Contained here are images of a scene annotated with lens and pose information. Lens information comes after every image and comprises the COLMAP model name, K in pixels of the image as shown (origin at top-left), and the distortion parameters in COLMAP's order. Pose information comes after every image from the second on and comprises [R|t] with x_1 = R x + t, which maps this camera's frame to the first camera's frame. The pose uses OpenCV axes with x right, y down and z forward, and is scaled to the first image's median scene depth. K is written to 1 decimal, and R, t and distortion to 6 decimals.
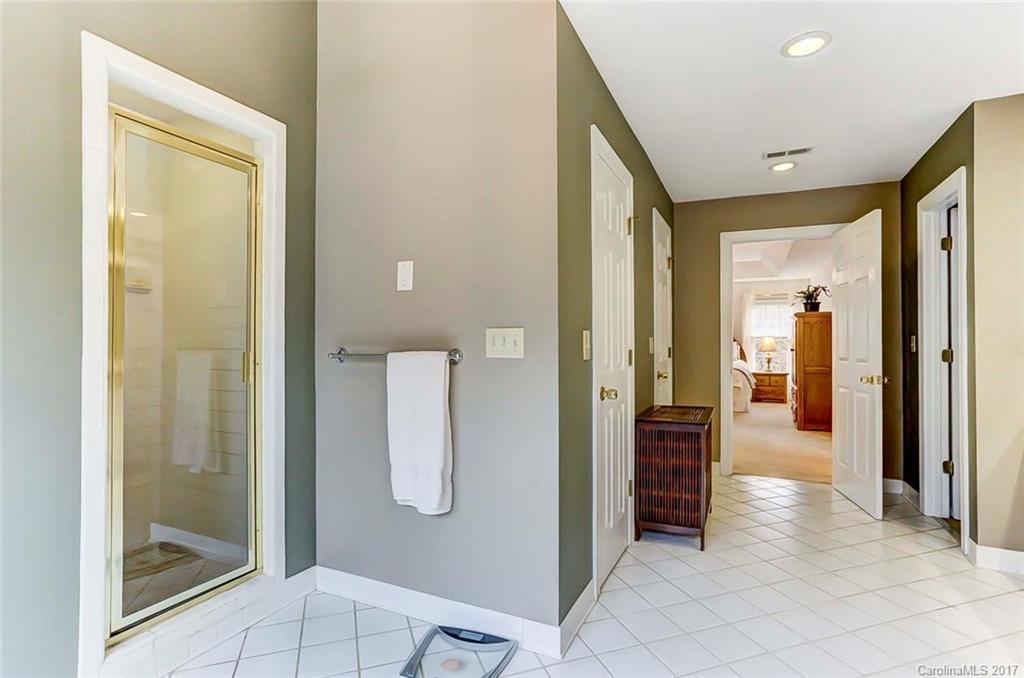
lens RADIAL K [[498.4, 0, 512.0], [0, 498.4, 339.0], [0, 0, 1]] dist [-0.003192, -0.000169]
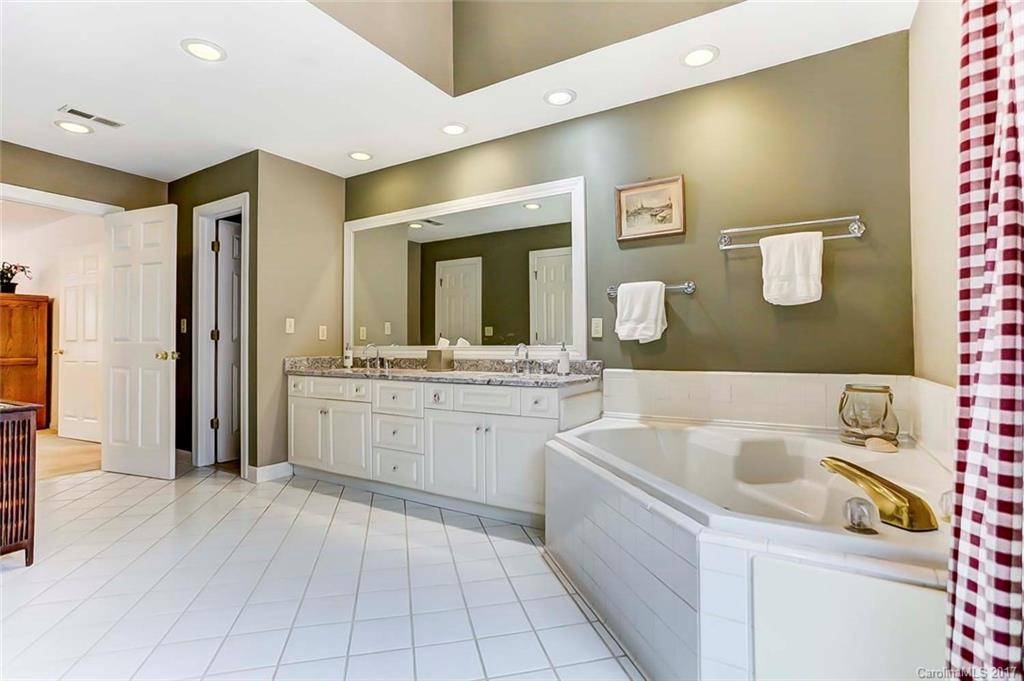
lens RADIAL K [[496.4, 0, 516.3], [0, 496.4, 333.5], [0, 0, 1]] dist [-0.057333, 0.035548]
pose [[0.118088, 0.018775, 0.992826, -0.262812], [-0.009270, 0.999799, -0.017804, 0.044737], [-0.992960, -0.007101, 0.118239, 0.094854]]
